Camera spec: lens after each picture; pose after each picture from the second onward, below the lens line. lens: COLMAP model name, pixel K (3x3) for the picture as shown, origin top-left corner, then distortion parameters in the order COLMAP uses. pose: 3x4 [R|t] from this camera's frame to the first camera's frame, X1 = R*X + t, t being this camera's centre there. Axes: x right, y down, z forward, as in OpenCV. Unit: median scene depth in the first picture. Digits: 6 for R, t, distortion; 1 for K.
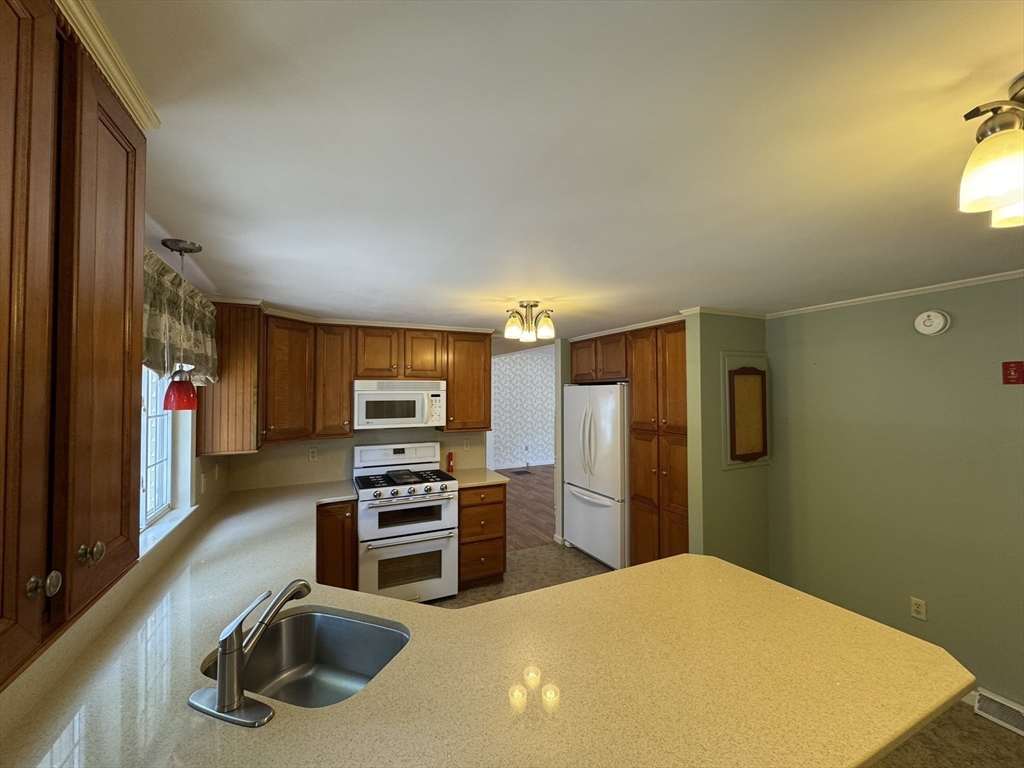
lens RADIAL K [[408.0, 0, 511.5], [0, 408.0, 382.0], [0, 0, 1]] dist [-0.003862, 0.000361]
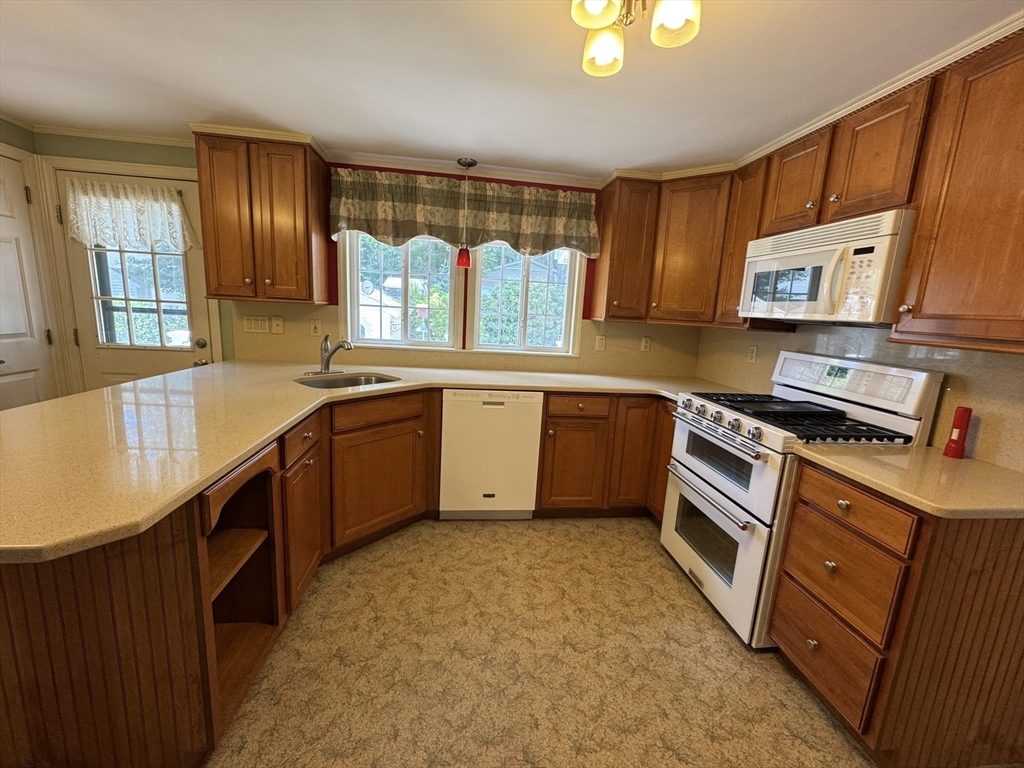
lens RADIAL K [[407.7, 0, 511.9], [0, 407.7, 381.6], [0, 0, 1]] dist [-0.005851, 0.000186]
pose [[-0.310901, 0.155987, -0.937555, 0.370723], [-0.031422, 0.984214, 0.174169, 0.110735], [0.949923, 0.083609, -0.301092, 0.811676]]
